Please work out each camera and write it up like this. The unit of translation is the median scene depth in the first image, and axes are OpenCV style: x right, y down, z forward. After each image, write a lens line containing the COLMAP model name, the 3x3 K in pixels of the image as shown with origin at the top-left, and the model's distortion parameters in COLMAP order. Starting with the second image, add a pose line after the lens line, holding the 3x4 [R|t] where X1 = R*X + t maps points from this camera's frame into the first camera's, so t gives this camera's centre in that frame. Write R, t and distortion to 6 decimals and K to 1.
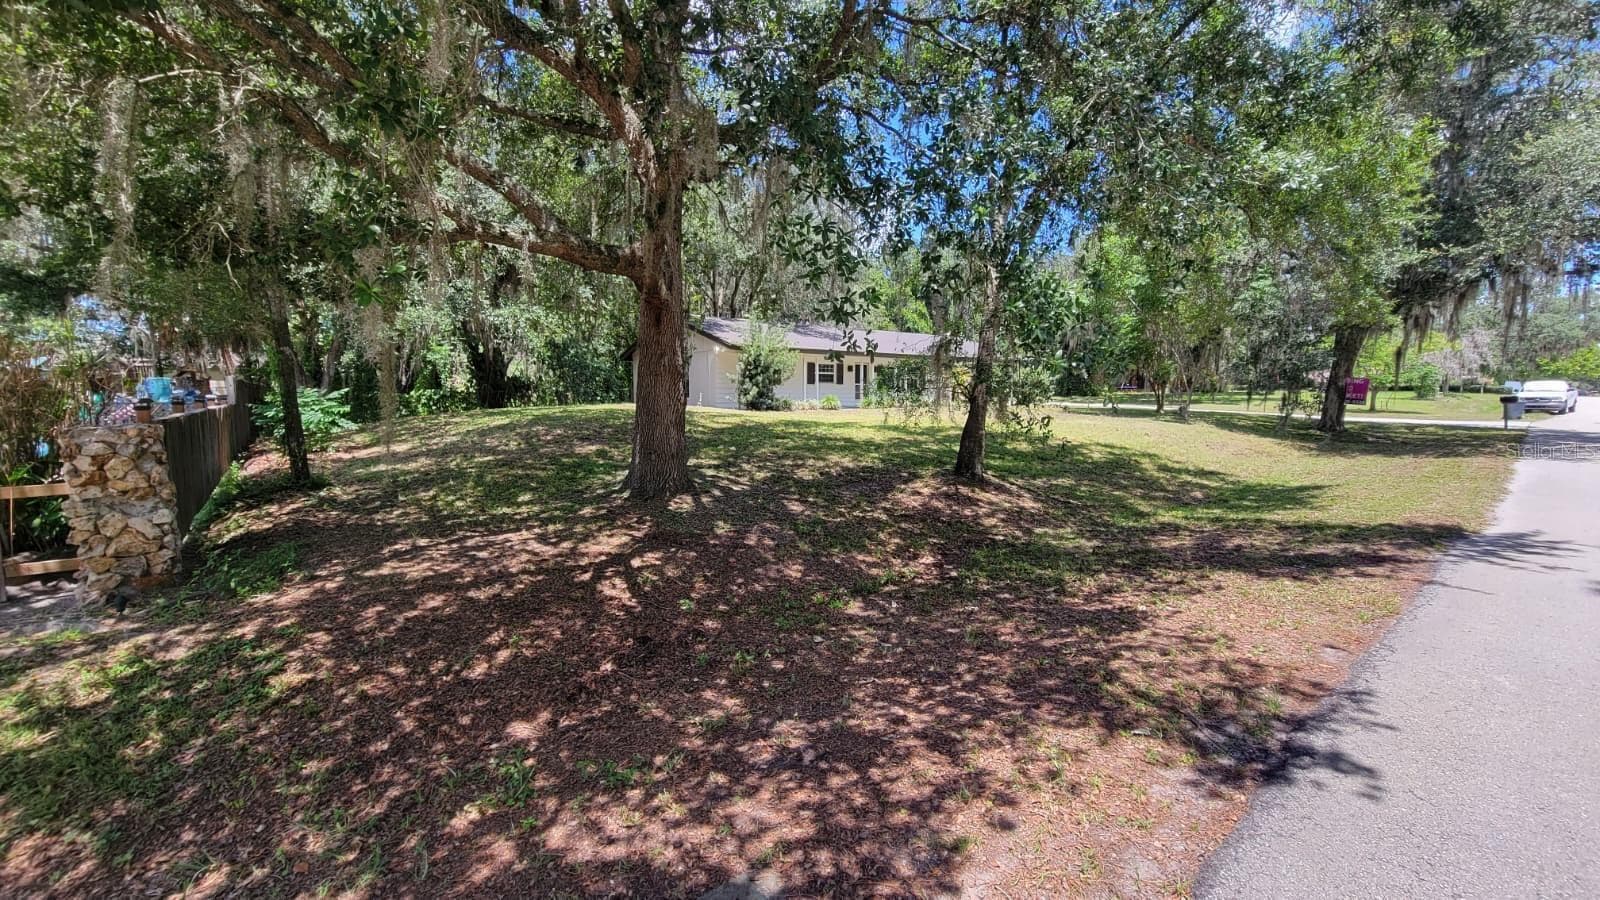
lens RADIAL K [[653.5, 0, 803.5], [0, 653.5, 449.9], [0, 0, 1]] dist [0.004589, -0.003304]
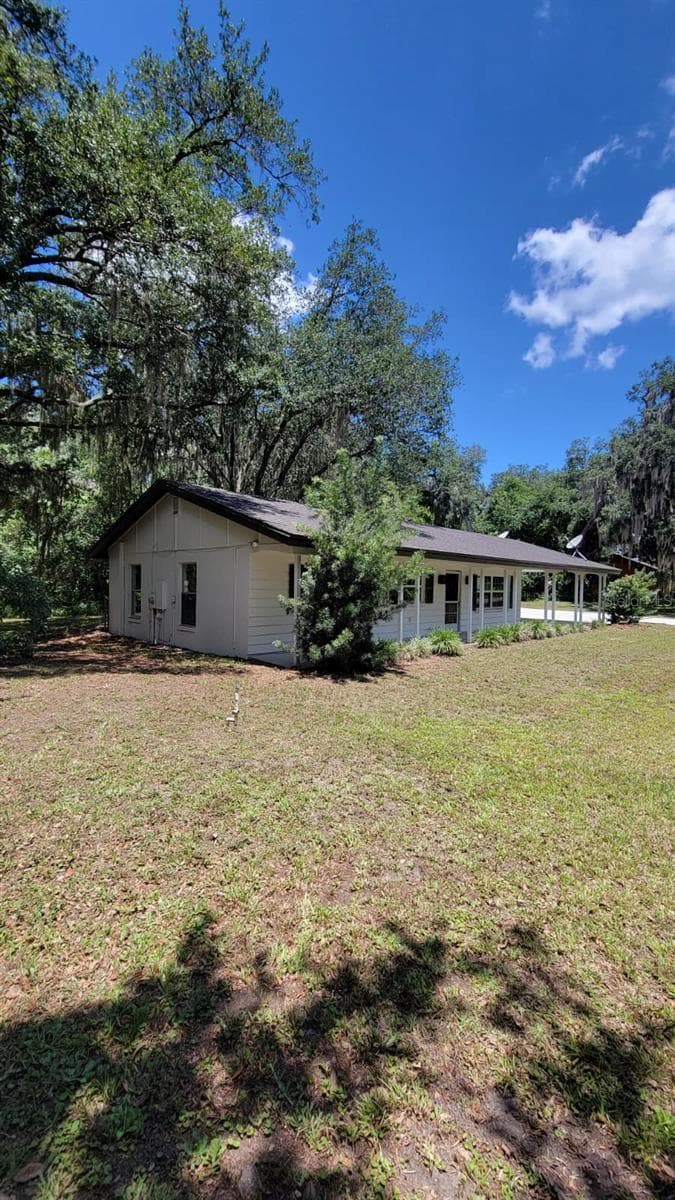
lens RADIAL K [[489.6, 0, 332.0], [0, 489.6, 600.0], [0, 0, 1]] dist [-0.001397, -0.000110]
pose [[0.994765, 0.017543, 0.100673, -0.441779], [-0.012425, 0.998609, -0.051236, -0.369370], [-0.101432, 0.049717, 0.993599, 2.479333]]
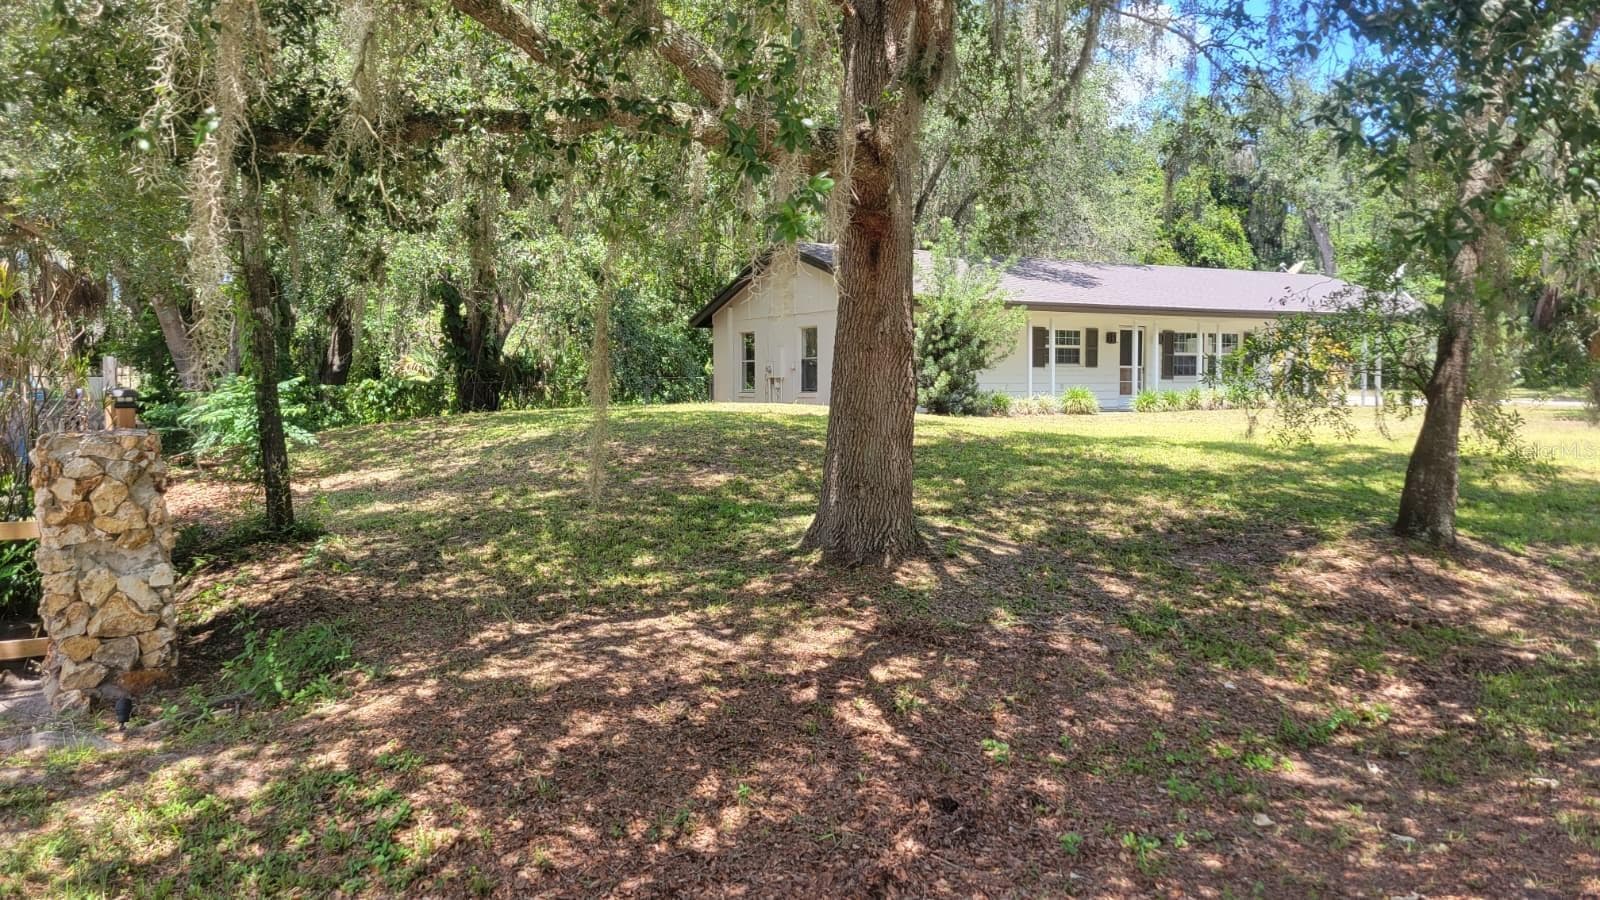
lens RADIAL K [[1199.5, 0, 803.0], [0, 1199.5, 458.8], [0, 0, 1]] dist [0.051803, -0.032146]
pose [[0.989258, 0.006954, -0.146015, -0.164761], [-0.010657, 0.999641, -0.024597, 0.009210], [0.145791, 0.025889, 0.988977, -0.062201]]
